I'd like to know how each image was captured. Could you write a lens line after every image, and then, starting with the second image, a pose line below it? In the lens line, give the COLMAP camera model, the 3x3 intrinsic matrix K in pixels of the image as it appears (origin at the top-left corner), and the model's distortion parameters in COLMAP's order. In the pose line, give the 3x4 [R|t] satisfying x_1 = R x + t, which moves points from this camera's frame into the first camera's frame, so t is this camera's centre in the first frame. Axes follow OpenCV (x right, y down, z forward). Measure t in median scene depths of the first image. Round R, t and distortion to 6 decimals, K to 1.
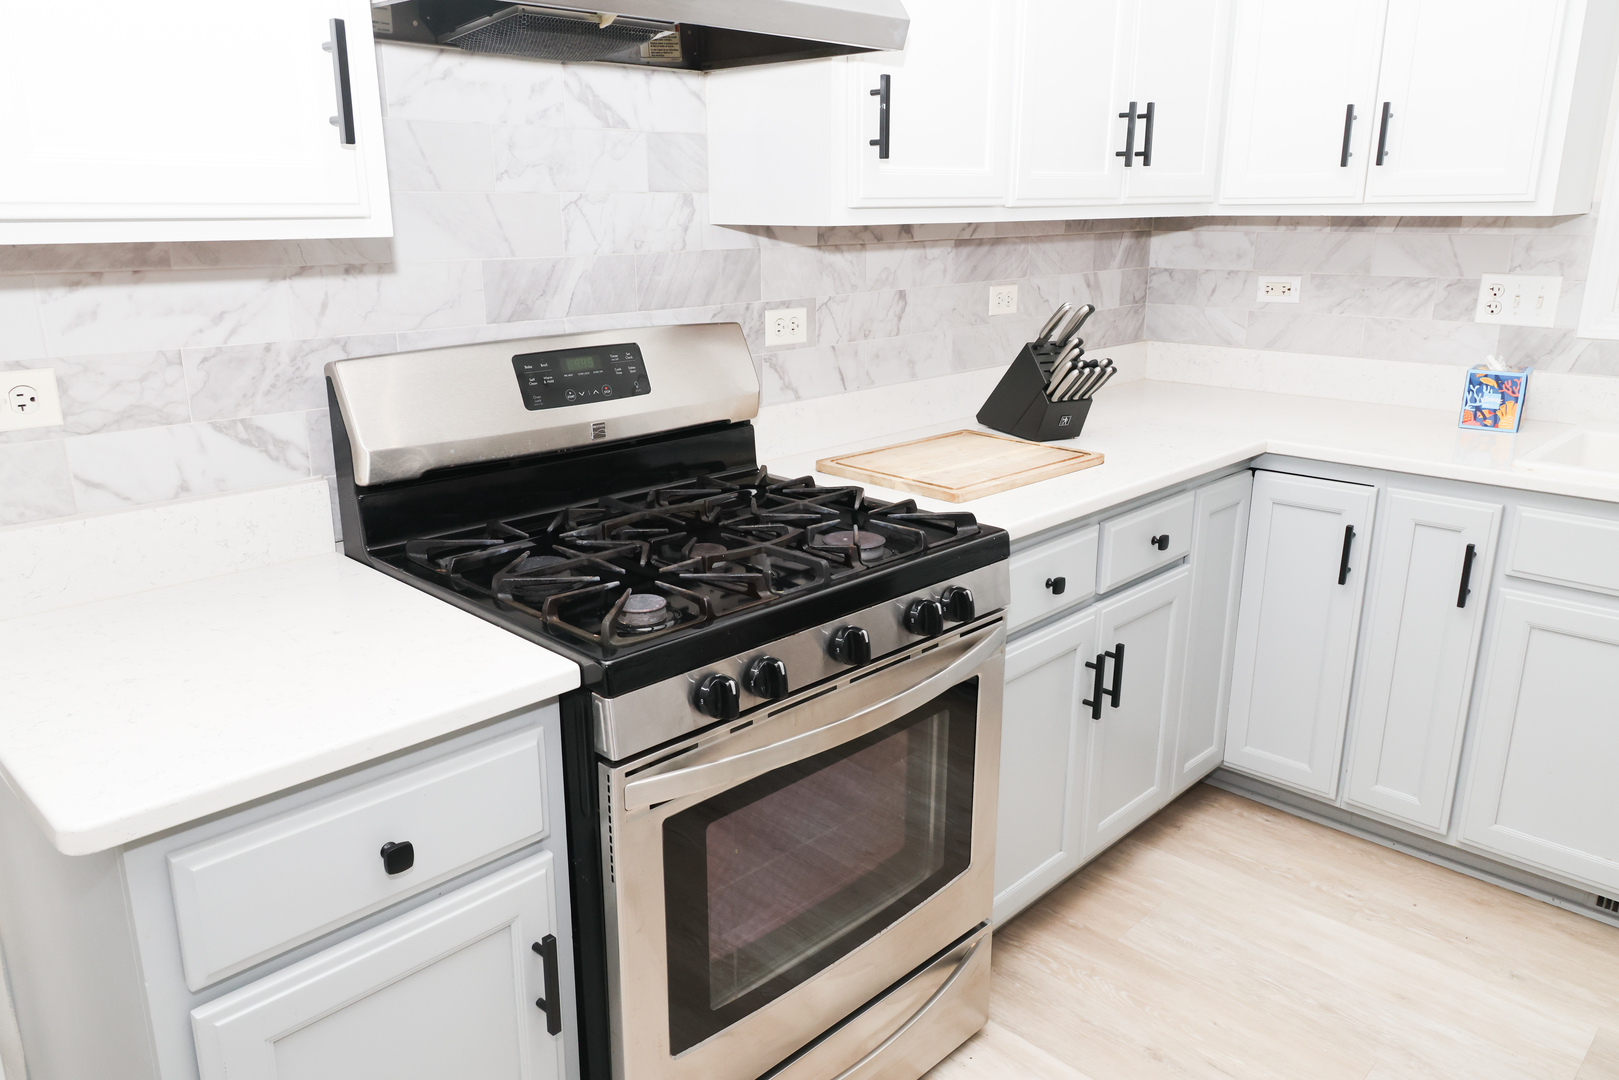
lens RADIAL K [[1162.7, 0, 810.6], [0, 1162.7, 541.8], [0, 0, 1]] dist [0.023757, 0.009167]
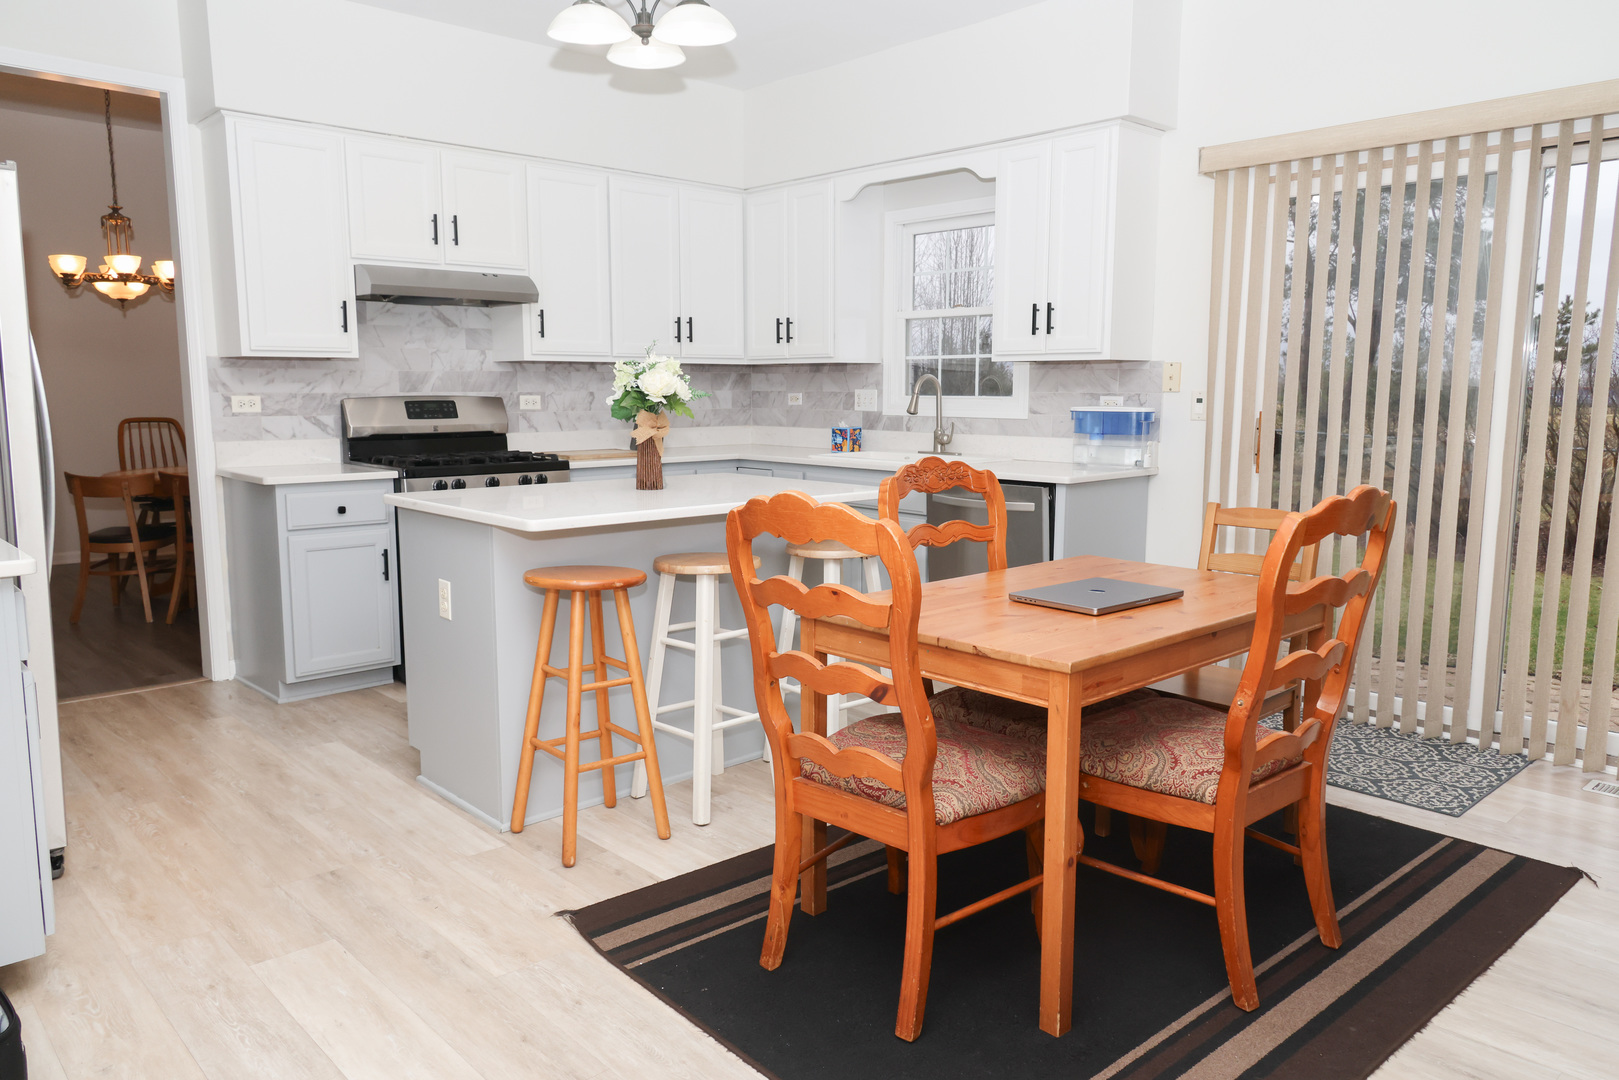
lens RADIAL K [[1162.7, 0, 824.6], [0, 1162.7, 546.5], [0, 0, 1]] dist [0.023757, 0.009167]
pose [[0.998715, 0.010022, -0.049672, 0.888034], [-0.017218, 0.989042, -0.146630, 0.575643], [0.047658, 0.147297, 0.987943, -1.687754]]
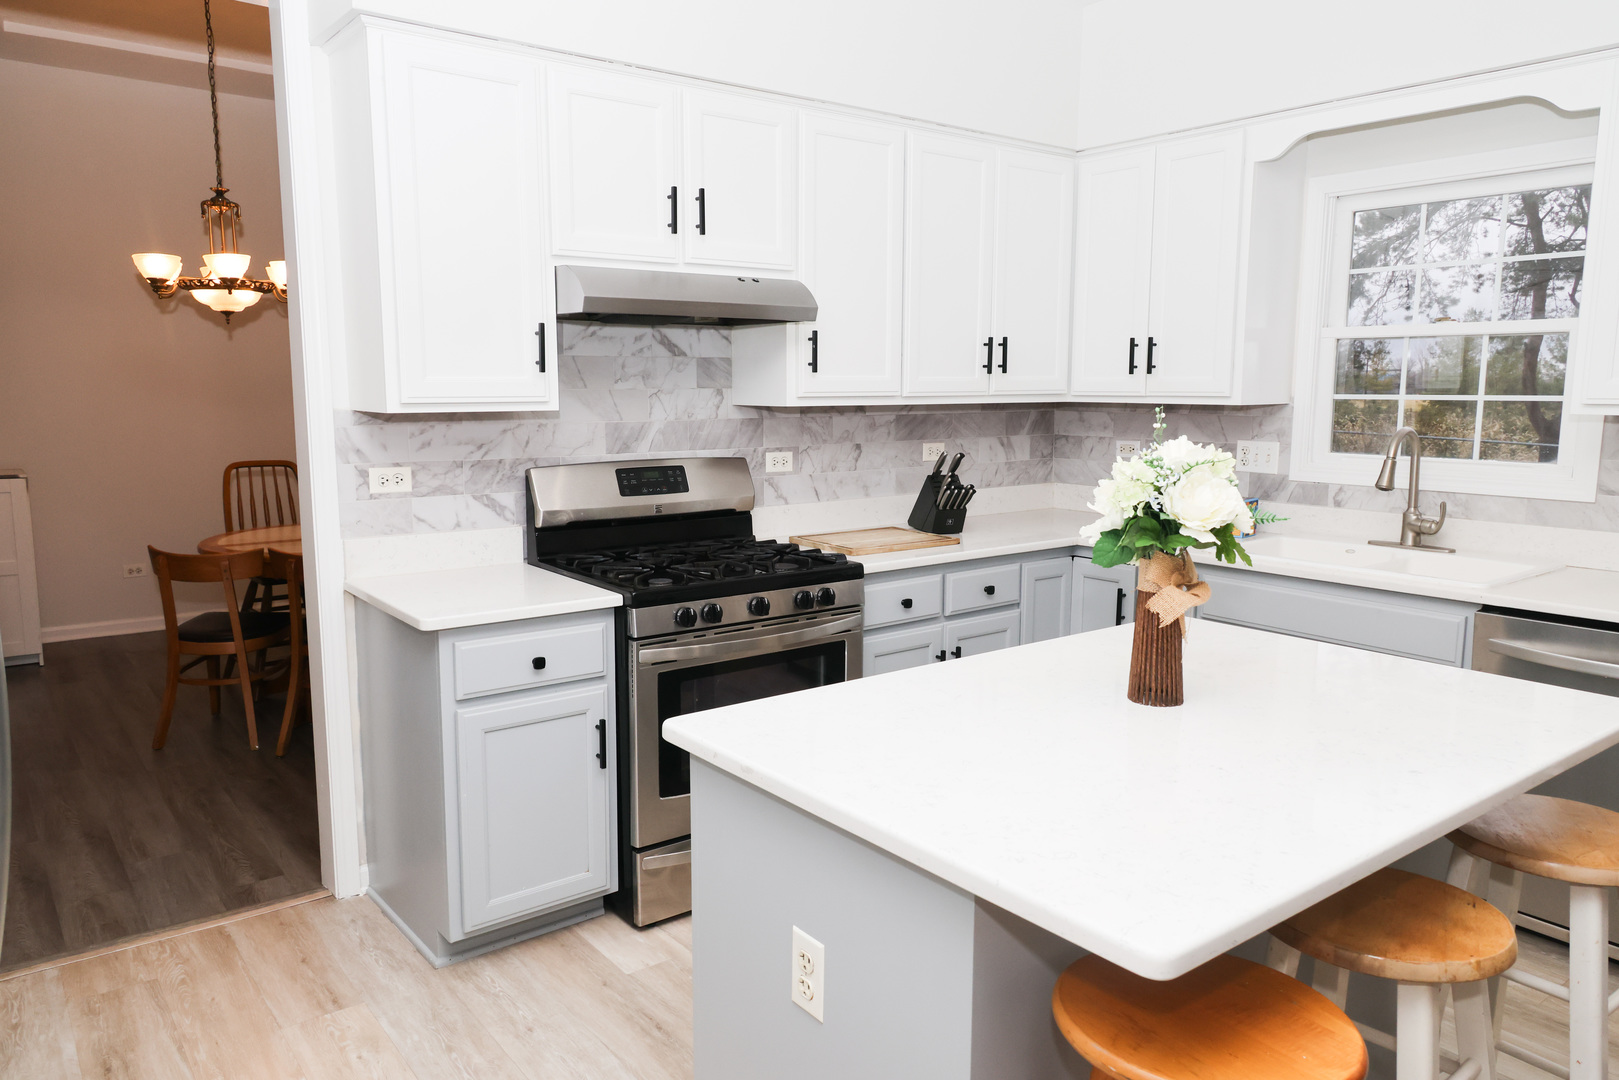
lens RADIAL K [[1162.7, 0, 825.6], [0, 1162.7, 547.3], [0, 0, 1]] dist [0.023757, 0.009167]
pose [[0.990845, 0.024807, -0.132705, 0.336251], [-0.043101, 0.989659, -0.136813, 0.210417], [0.127939, 0.141280, 0.981668, -0.811695]]
